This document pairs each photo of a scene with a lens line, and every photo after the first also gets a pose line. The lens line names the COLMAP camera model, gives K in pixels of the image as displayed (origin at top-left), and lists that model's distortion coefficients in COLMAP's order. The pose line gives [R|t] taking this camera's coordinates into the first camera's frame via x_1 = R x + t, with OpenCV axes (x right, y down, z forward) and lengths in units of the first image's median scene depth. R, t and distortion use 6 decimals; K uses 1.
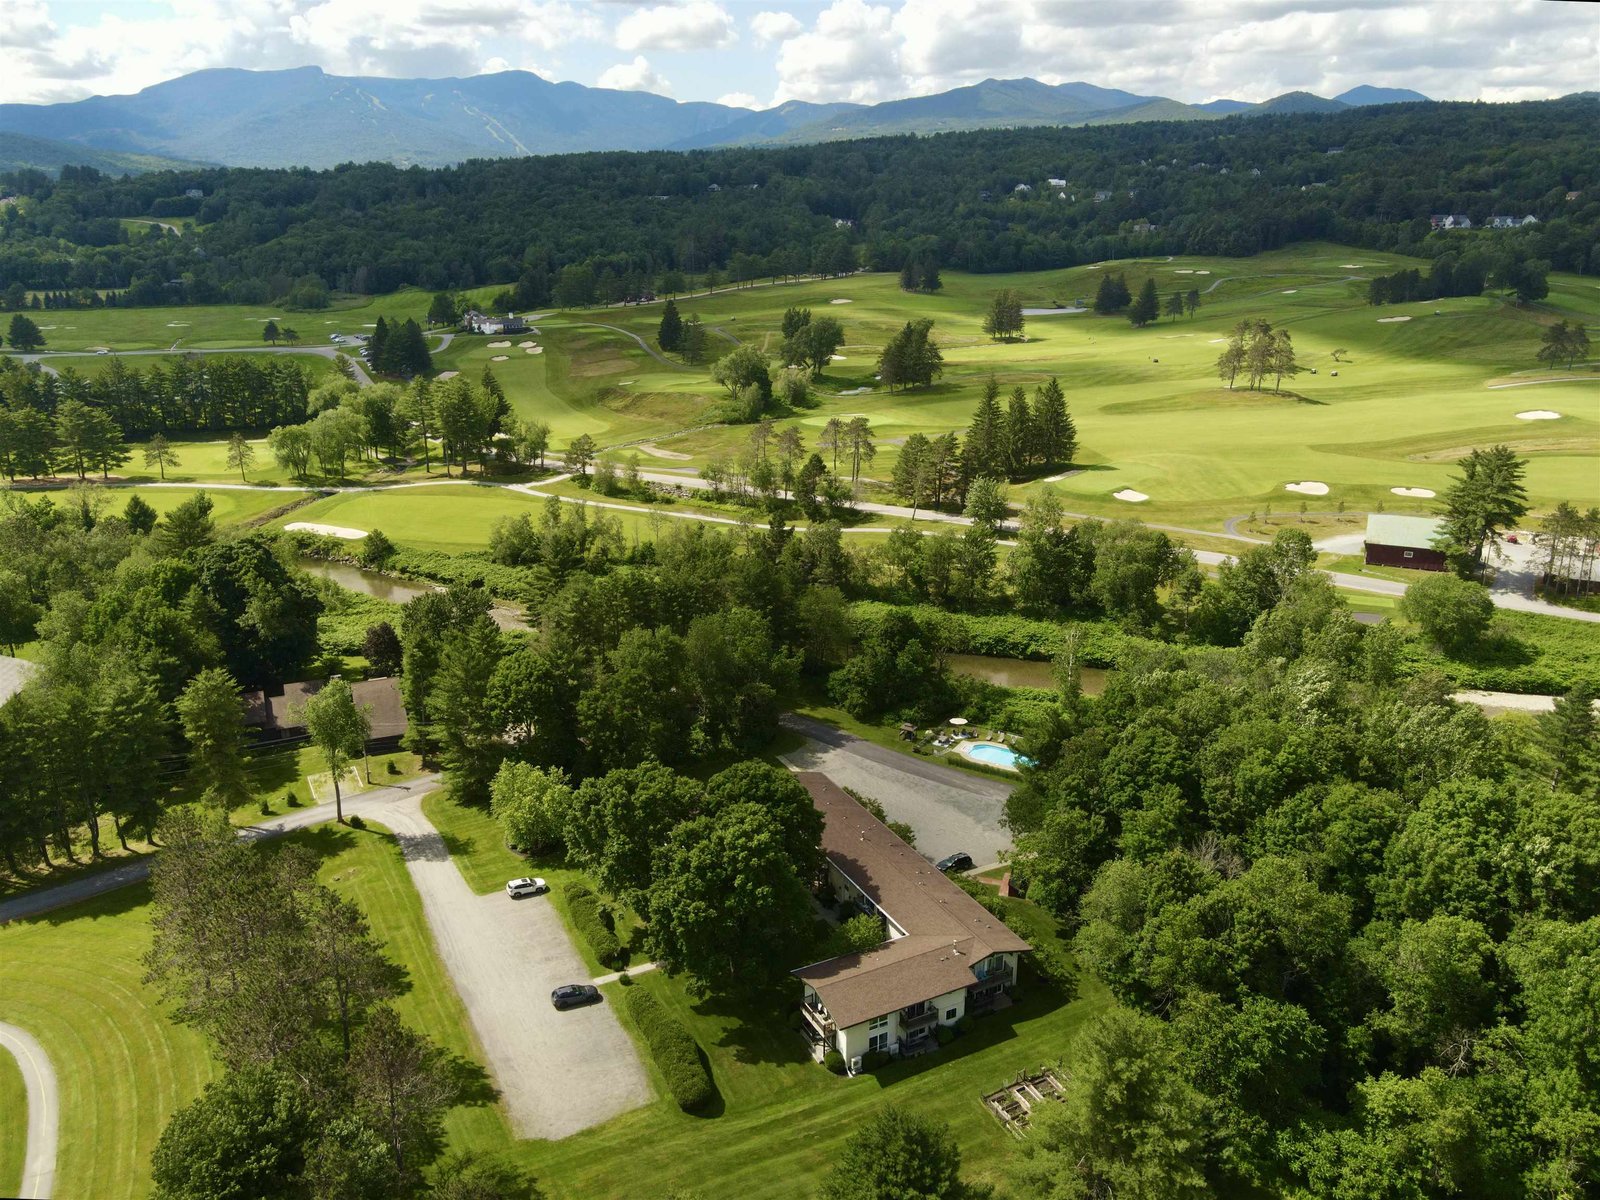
lens RADIAL K [[1119.5, 0, 802.0], [0, 1119.5, 602.7], [0, 0, 1]] dist [-0.002617, 0.008994]
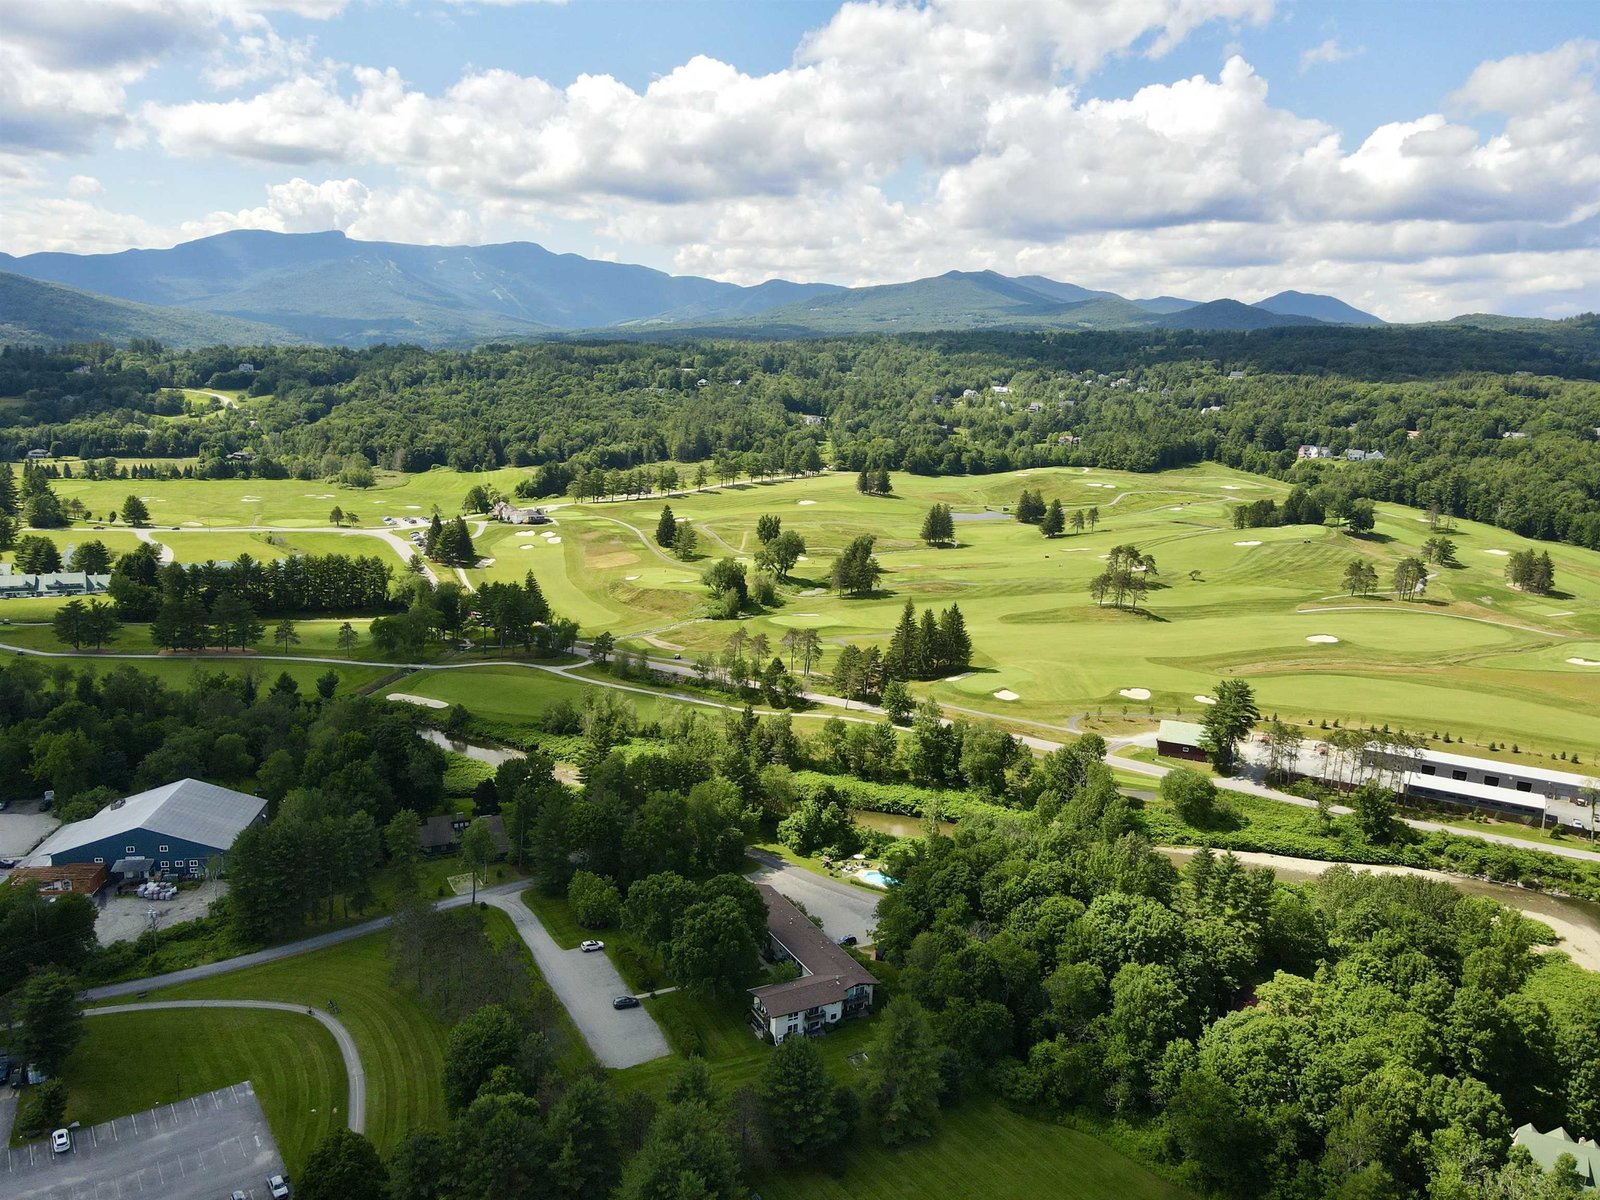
lens RADIAL K [[1119.5, 0, 791.3], [0, 1119.5, 594.8], [0, 0, 1]] dist [-0.002617, 0.008994]
pose [[0.999187, 0.036675, 0.016721, 0.004043], [-0.034250, 0.991246, -0.127511, -0.040513], [-0.021251, 0.126835, 0.991696, -0.451884]]
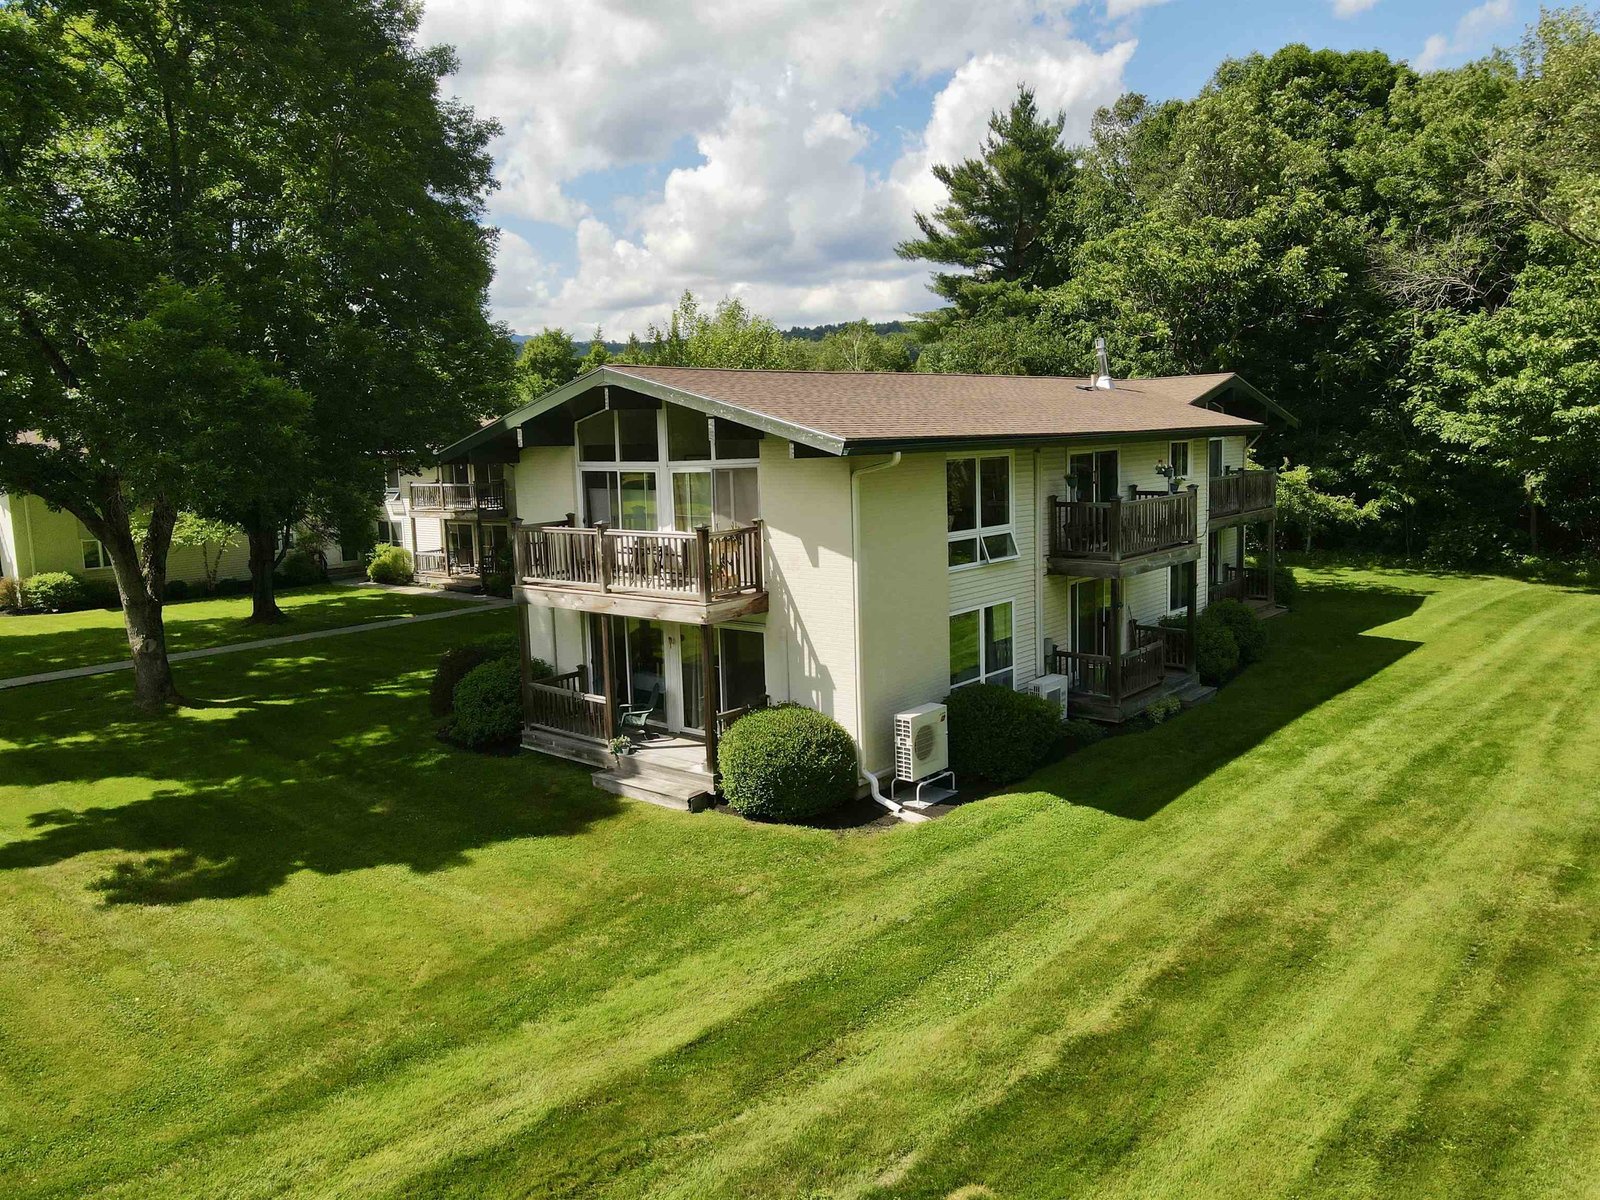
lens RADIAL K [[1119.5, 0, 797.3], [0, 1119.5, 595.7], [0, 0, 1]] dist [-0.002617, 0.008994]
pose [[0.931796, -0.076708, 0.354785, -0.011628], [0.140109, 0.977675, -0.156595, 0.198477], [-0.334852, 0.195623, 0.921741, 0.409057]]
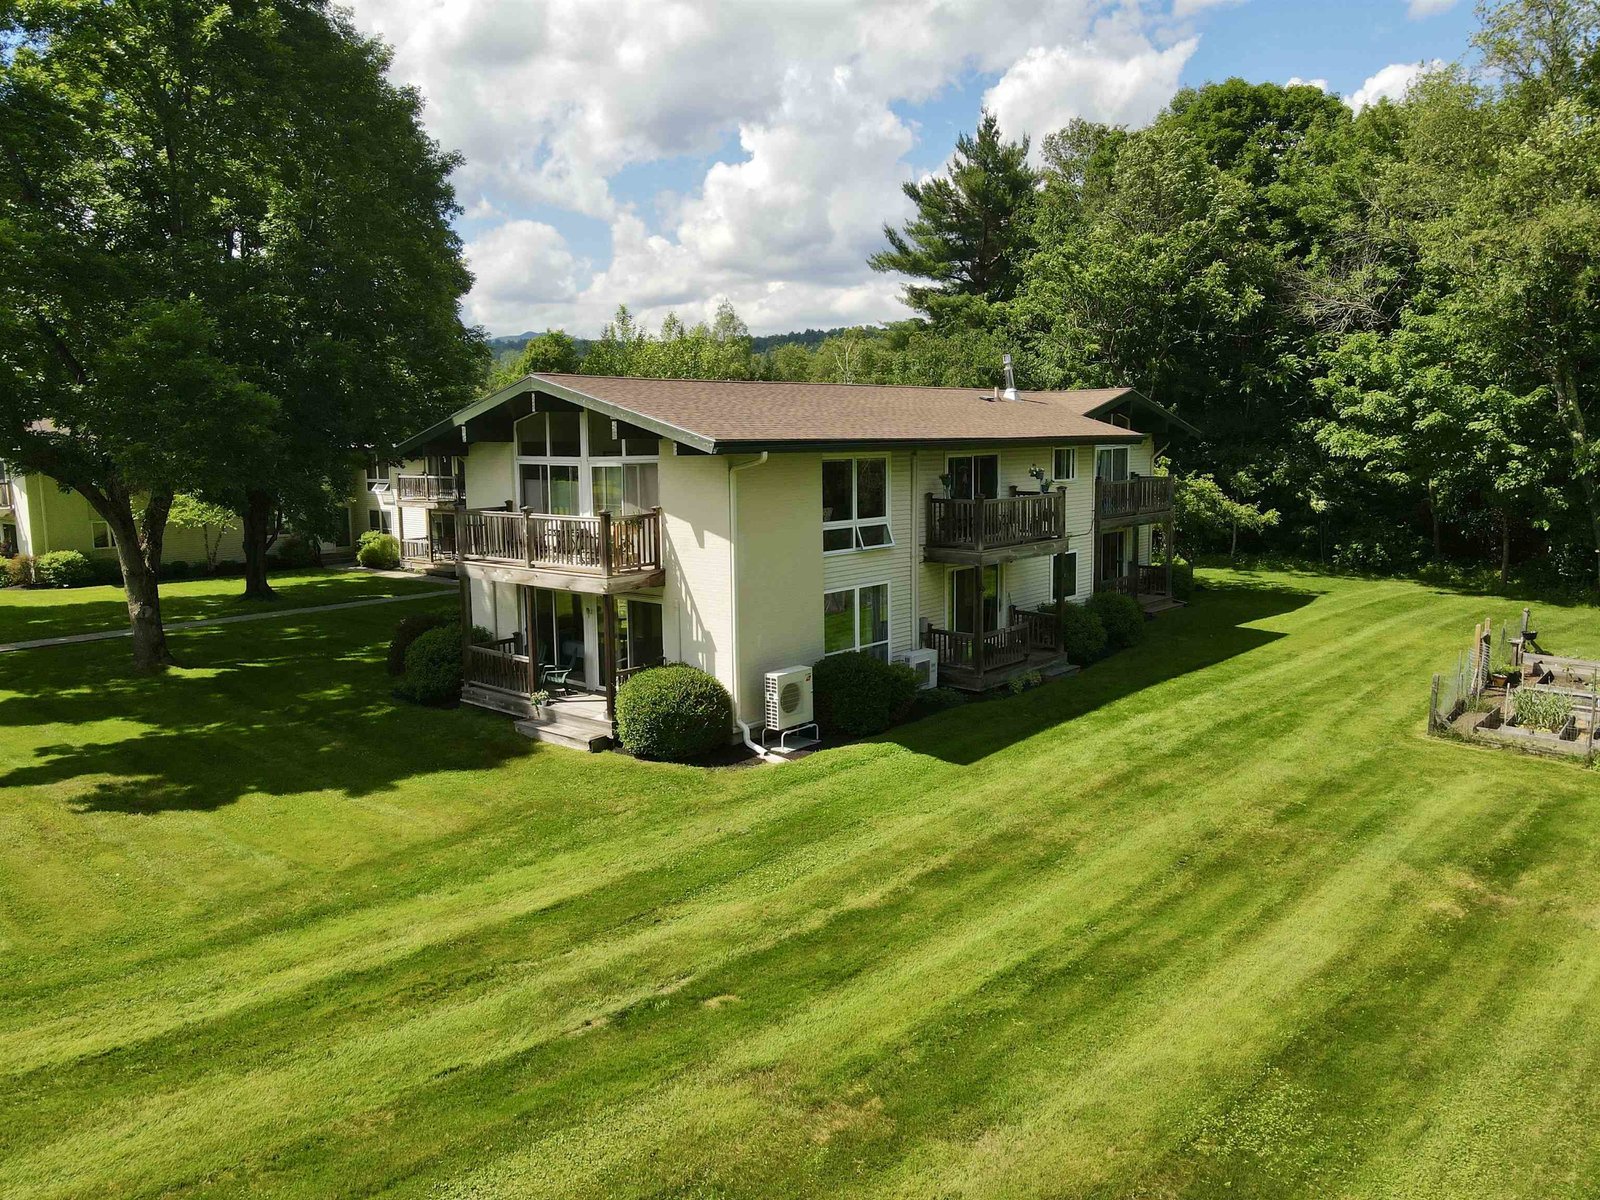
lens RADIAL K [[1119.5, 0, 801.3], [0, 1119.5, 599.8], [0, 0, 1]] dist [-0.002617, 0.008994]
pose [[0.935247, -0.058578, 0.349116, -0.007405], [0.119434, 0.980603, -0.155415, 0.203978], [-0.333240, 0.187048, 0.924102, 0.393004]]
